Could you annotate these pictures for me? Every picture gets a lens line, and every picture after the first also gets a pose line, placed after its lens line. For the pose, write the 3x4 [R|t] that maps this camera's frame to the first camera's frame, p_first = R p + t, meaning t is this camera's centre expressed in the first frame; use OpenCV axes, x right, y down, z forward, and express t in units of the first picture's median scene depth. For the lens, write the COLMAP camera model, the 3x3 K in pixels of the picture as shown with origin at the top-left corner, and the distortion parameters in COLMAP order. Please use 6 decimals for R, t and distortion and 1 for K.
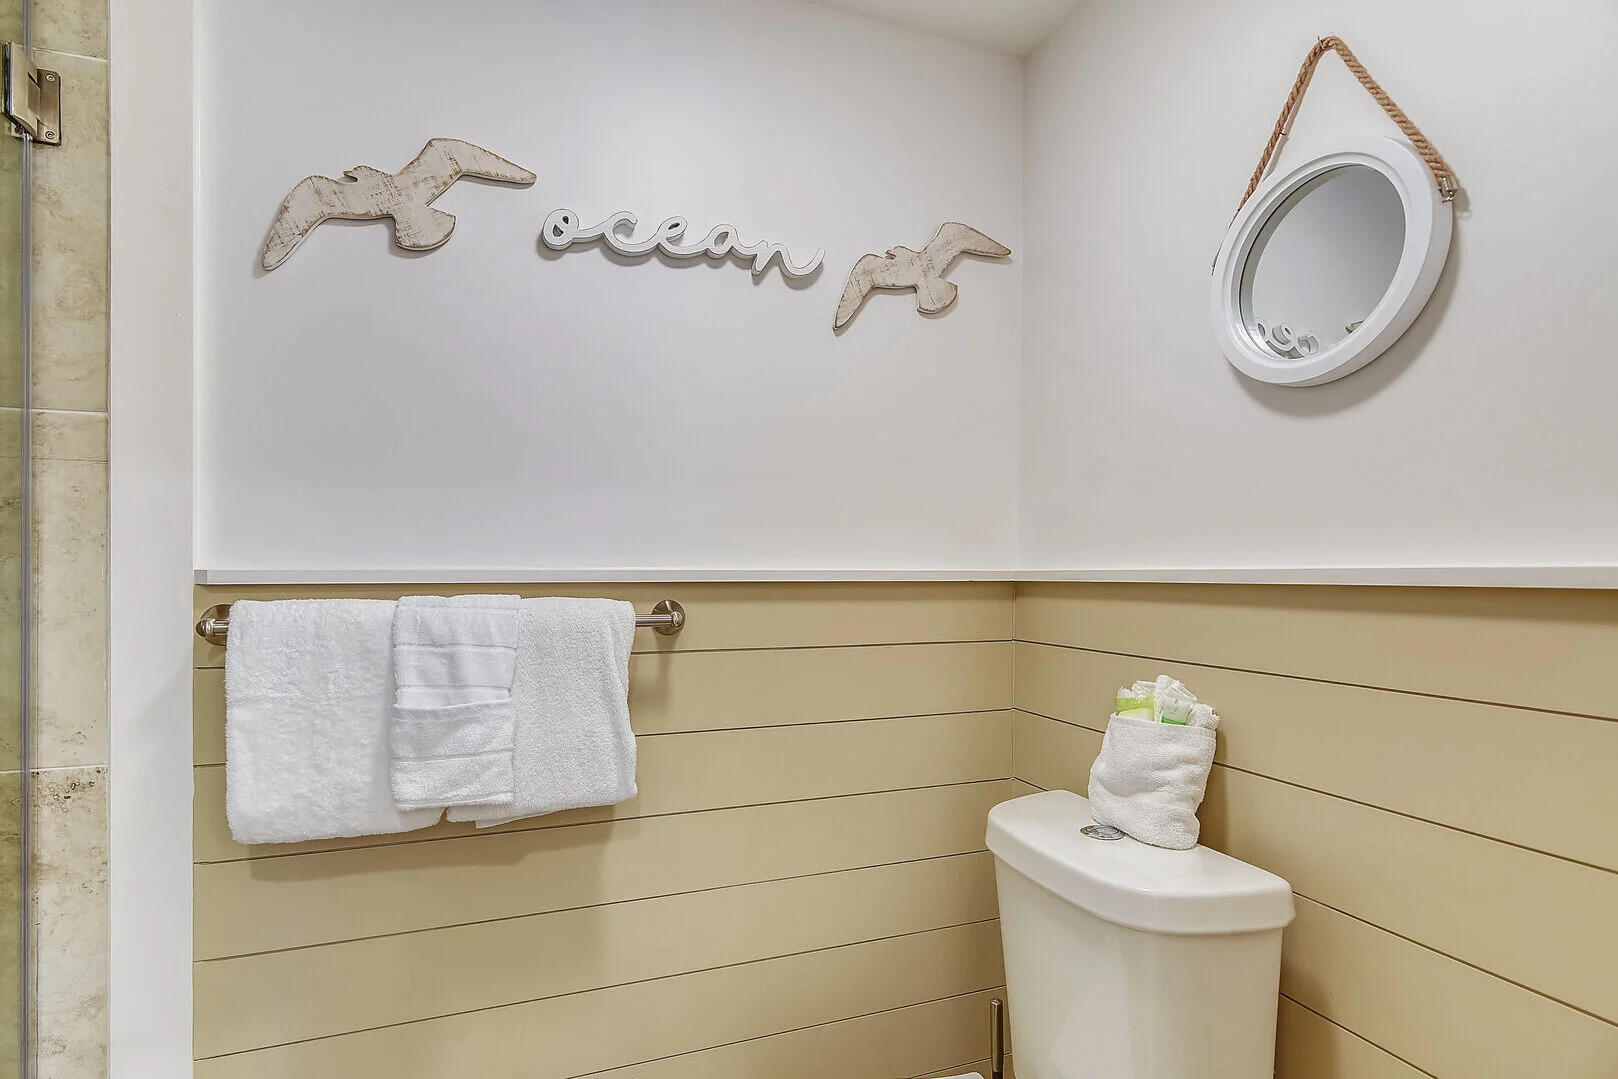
lens RADIAL K [[798.0, 0, 799.4], [0, 798.0, 567.3], [0, 0, 1]] dist [-0.003892, -0.000499]
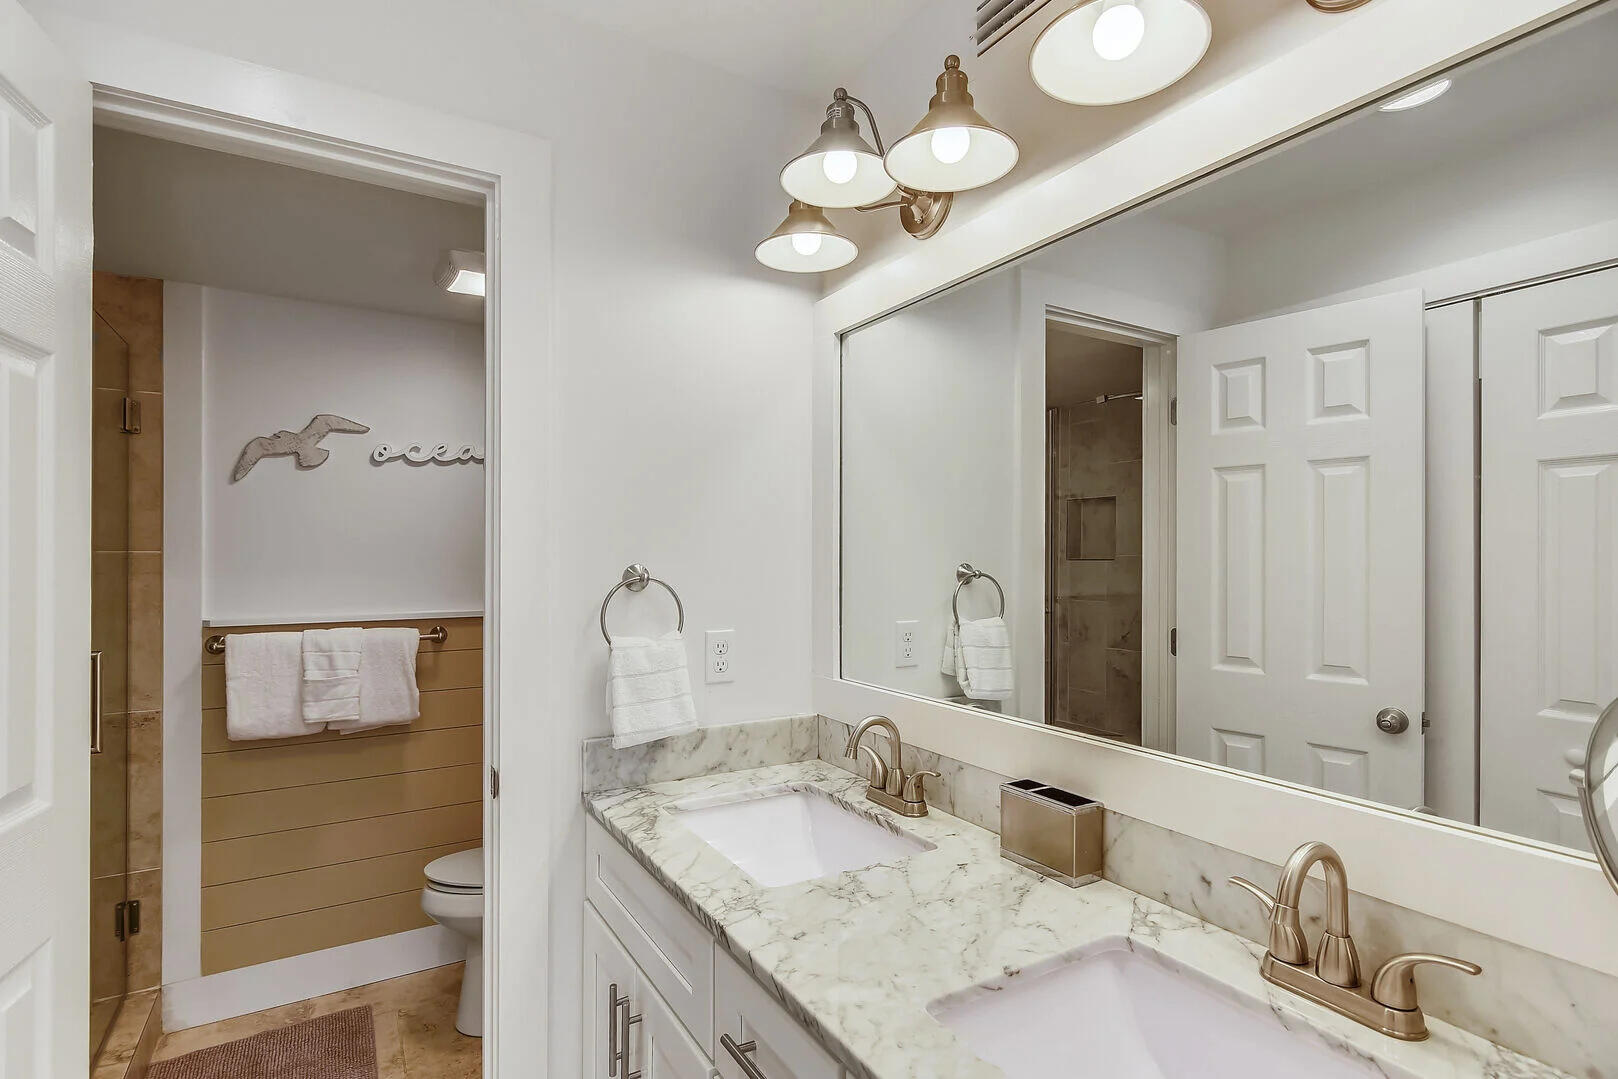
lens RADIAL K [[798.0, 0, 807.0], [0, 798.0, 550.8], [0, 0, 1]] dist [-0.003892, -0.000499]
pose [[0.981555, -0.001925, 0.191169, 0.464004], [0.003083, 0.999979, -0.005763, -0.171734], [-0.191154, 0.006246, 0.981540, -1.488927]]
